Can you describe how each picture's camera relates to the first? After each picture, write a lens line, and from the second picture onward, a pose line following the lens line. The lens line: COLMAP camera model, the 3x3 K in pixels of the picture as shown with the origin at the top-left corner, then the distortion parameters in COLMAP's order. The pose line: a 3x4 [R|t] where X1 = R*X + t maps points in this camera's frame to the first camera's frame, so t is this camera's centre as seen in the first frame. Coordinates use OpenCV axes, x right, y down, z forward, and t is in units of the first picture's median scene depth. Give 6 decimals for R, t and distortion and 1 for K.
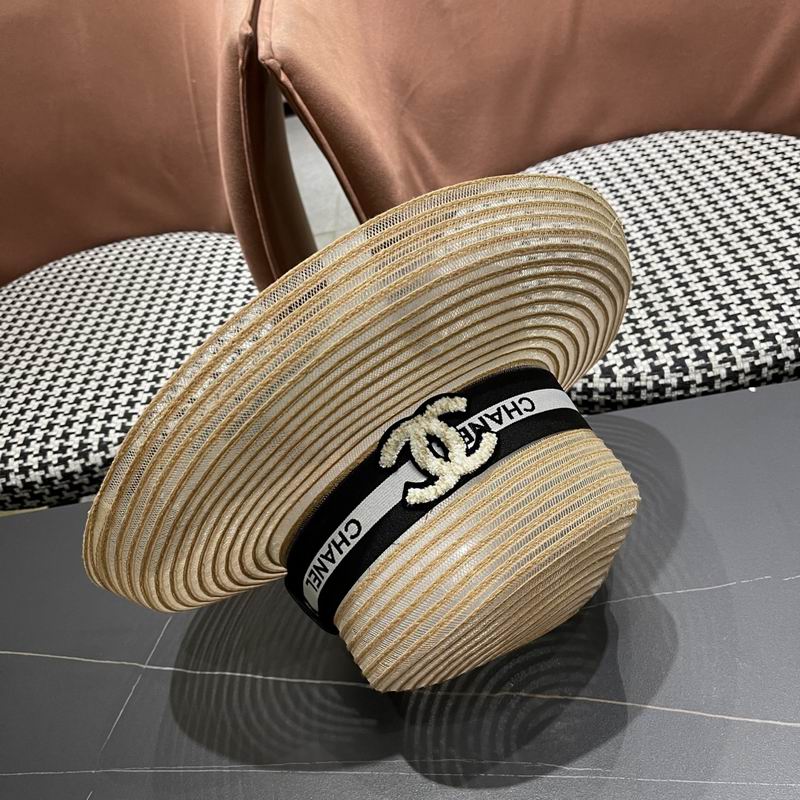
lens RADIAL K [[821.5, 0, 402.6], [0, 821.5, 411.6], [0, 0, 1]] dist [0.019053, 0.000000]
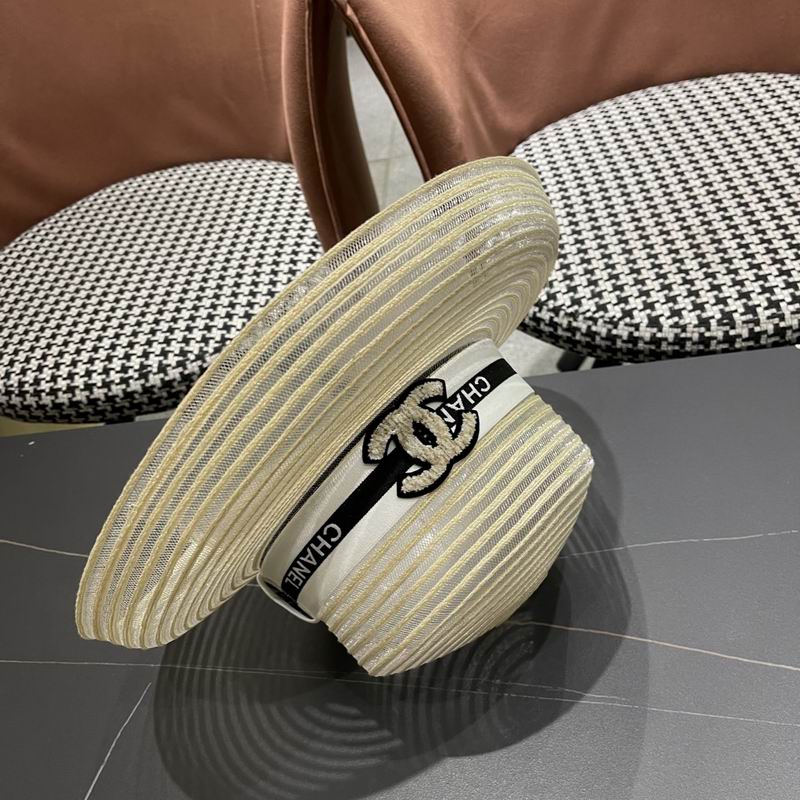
lens RADIAL K [[821.5, 0, 399.1], [0, 821.5, 409.6], [0, 0, 1]] dist [0.019053, 0.000000]
pose [[0.997130, 0.054325, -0.052732, -0.004197], [-0.049704, 0.995114, 0.085313, -0.010418], [0.057109, -0.082447, 0.994958, -0.031998]]
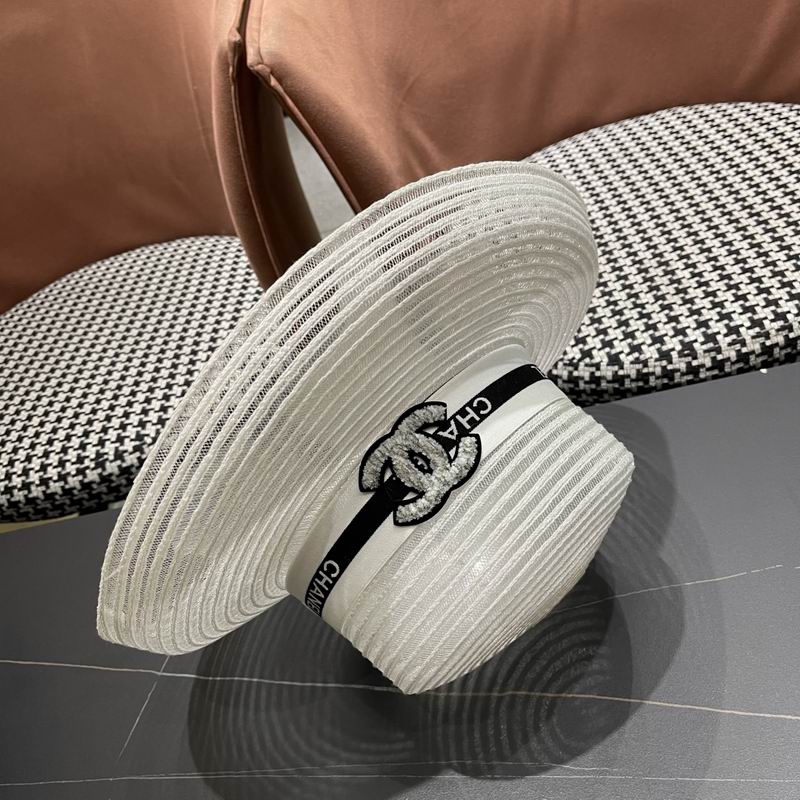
lens RADIAL K [[821.5, 0, 398.5], [0, 821.5, 404.3], [0, 0, 1]] dist [0.019053, 0.000000]
pose [[0.997634, -0.045224, -0.051787, 0.036516], [0.045662, 0.998930, 0.007294, -0.012407], [0.051401, -0.009641, 0.998632, 0.002587]]
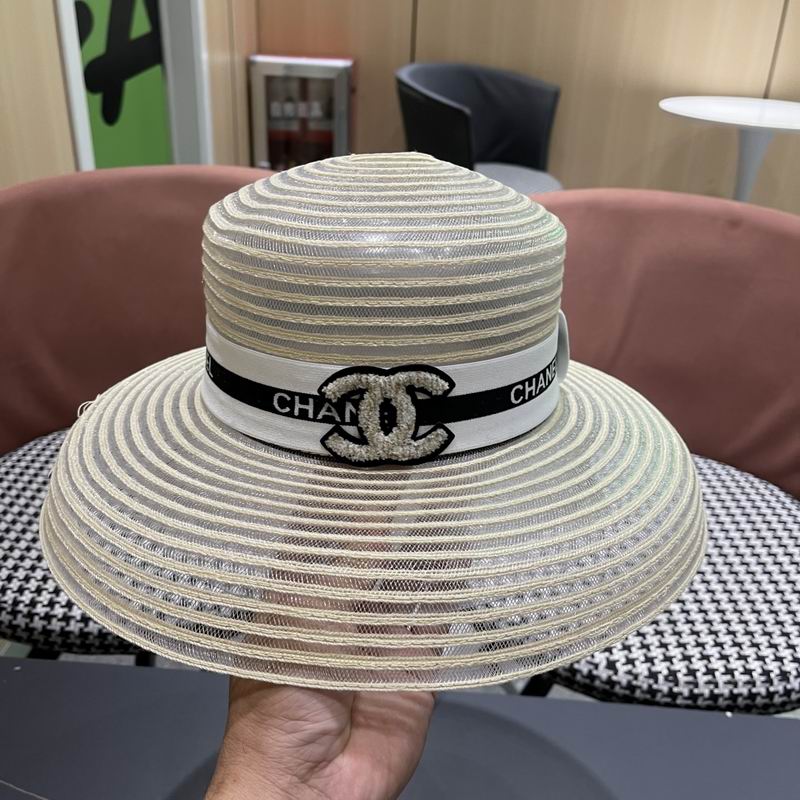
lens RADIAL K [[821.5, 0, 396.6], [0, 821.5, 395.8], [0, 0, 1]] dist [0.019053, 0.000000]
pose [[0.964955, 0.258379, 0.045851, -0.184145], [-0.243511, 0.946783, -0.210485, -0.082249], [-0.097796, 0.191943, 0.976521, -0.178787]]
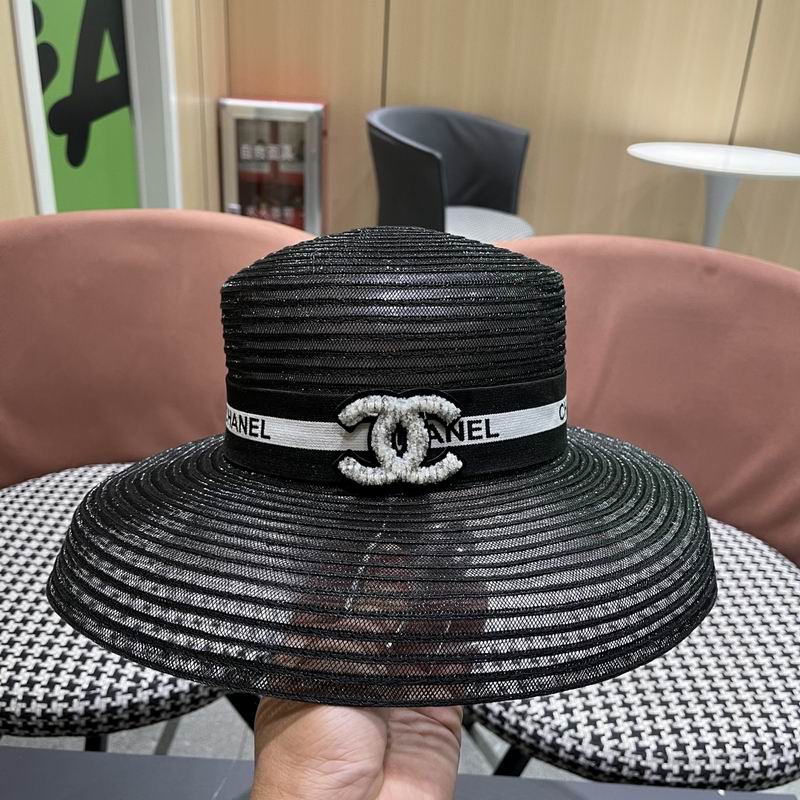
lens RADIAL K [[821.5, 0, 397.8], [0, 821.5, 393.8], [0, 0, 1]] dist [0.019053, 0.000000]
pose [[0.964206, 0.256804, 0.066020, -0.183160], [-0.231238, 0.936232, -0.264573, -0.117570], [-0.129754, 0.239837, 0.962103, -0.129351]]
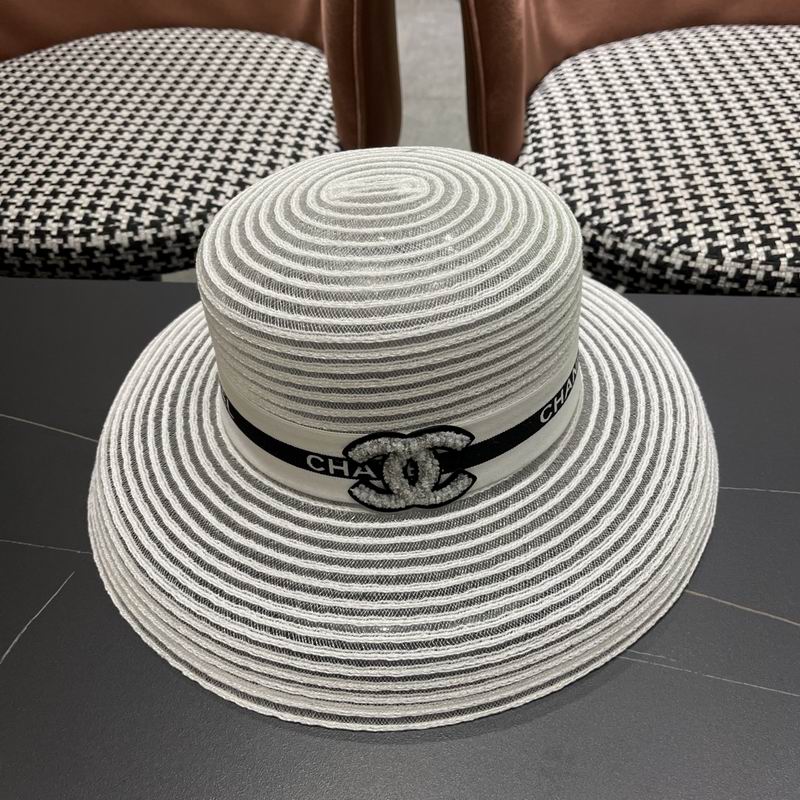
lens RADIAL K [[821.5, 0, 398.1], [0, 821.5, 402.0], [0, 0, 1]] dist [0.019053, 0.000000]
pose [[0.979130, 0.202245, 0.020036, -0.062957], [-0.203223, 0.975388, 0.085545, 0.093096], [-0.002242, -0.087831, 0.996133, 0.097853]]
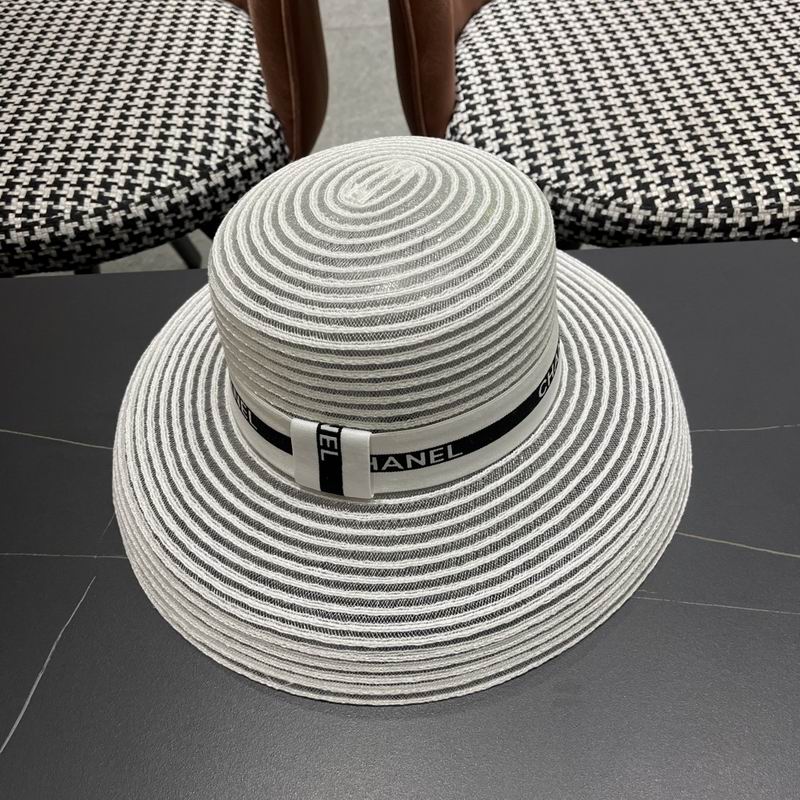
lens RADIAL K [[821.5, 0, 402.1], [0, 821.5, 410.2], [0, 0, 1]] dist [0.019053, 0.000000]
pose [[0.985134, 0.100496, 0.139328, -0.124512], [-0.123380, 0.978247, 0.166765, 0.055497], [-0.119538, -0.181476, 0.976103, 0.065971]]
